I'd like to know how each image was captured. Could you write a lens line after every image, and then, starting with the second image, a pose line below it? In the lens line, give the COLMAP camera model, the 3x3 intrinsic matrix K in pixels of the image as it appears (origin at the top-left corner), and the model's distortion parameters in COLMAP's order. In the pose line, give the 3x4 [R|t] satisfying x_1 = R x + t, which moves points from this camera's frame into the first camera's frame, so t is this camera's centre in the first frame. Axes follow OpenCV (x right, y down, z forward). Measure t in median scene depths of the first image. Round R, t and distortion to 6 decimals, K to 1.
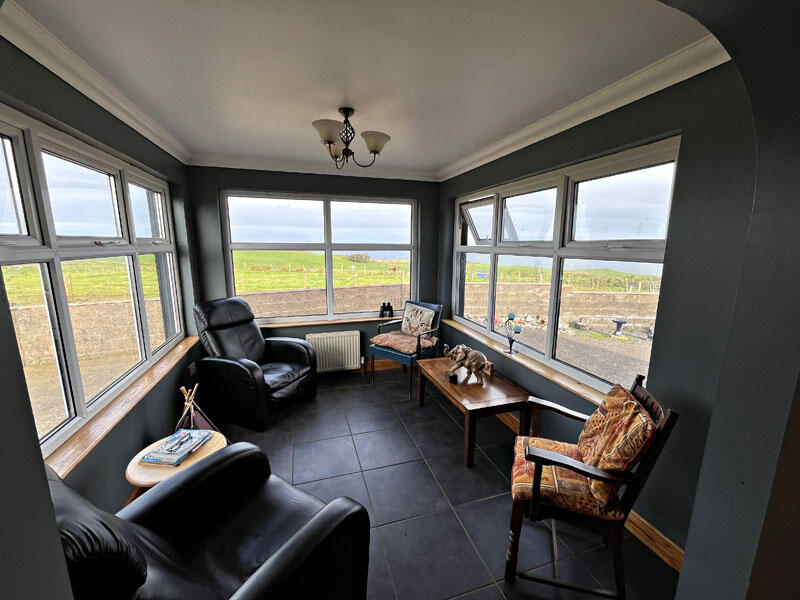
lens RADIAL K [[320.9, 0, 400.9], [0, 320.9, 300.5], [0, 0, 1]] dist [-0.000106, 0.000024]
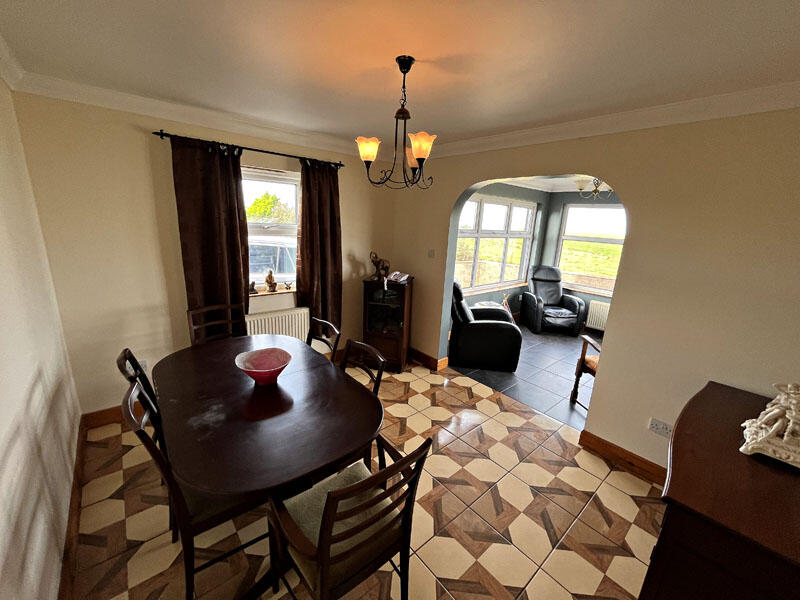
lens RADIAL K [[320.9, 0, 400.3], [0, 320.9, 300.9], [0, 0, 1]] dist [-0.000106, 0.000024]
pose [[0.391490, 0.226455, -0.891882, 0.798706], [-0.209768, 0.965688, 0.153118, 0.081596], [0.895954, 0.127144, 0.425560, -0.486017]]
